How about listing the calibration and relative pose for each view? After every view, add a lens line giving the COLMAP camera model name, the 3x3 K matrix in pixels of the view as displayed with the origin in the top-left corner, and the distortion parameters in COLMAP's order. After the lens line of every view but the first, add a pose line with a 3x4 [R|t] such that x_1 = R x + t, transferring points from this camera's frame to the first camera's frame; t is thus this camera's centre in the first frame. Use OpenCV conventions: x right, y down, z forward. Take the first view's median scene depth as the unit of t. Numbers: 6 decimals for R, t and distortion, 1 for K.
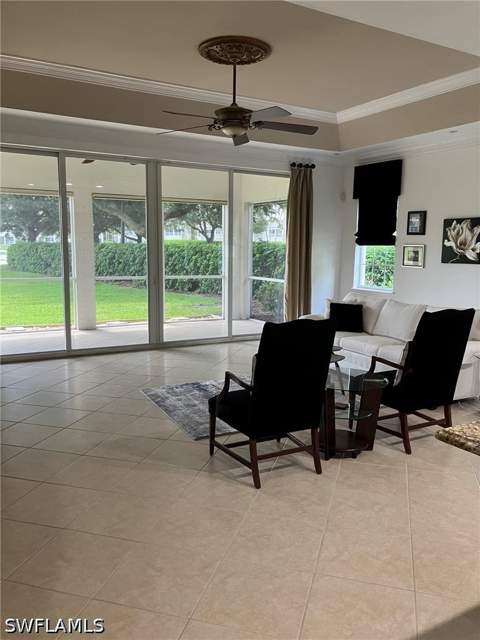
lens RADIAL K [[519.0, 0, 240.4], [0, 519.0, 320.9], [0, 0, 1]] dist [0.011924, 0.011200]
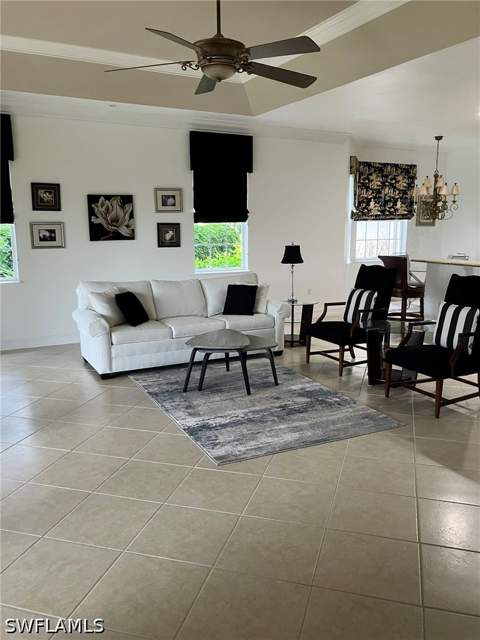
lens RADIAL K [[519.0, 0, 238.0], [0, 519.0, 317.4], [0, 0, 1]] dist [0.011924, 0.011200]
pose [[0.207842, -0.182026, 0.961077, -0.520514], [0.152591, 0.976538, 0.151955, -0.083913], [-0.966187, 0.115069, 0.230741, 0.574103]]
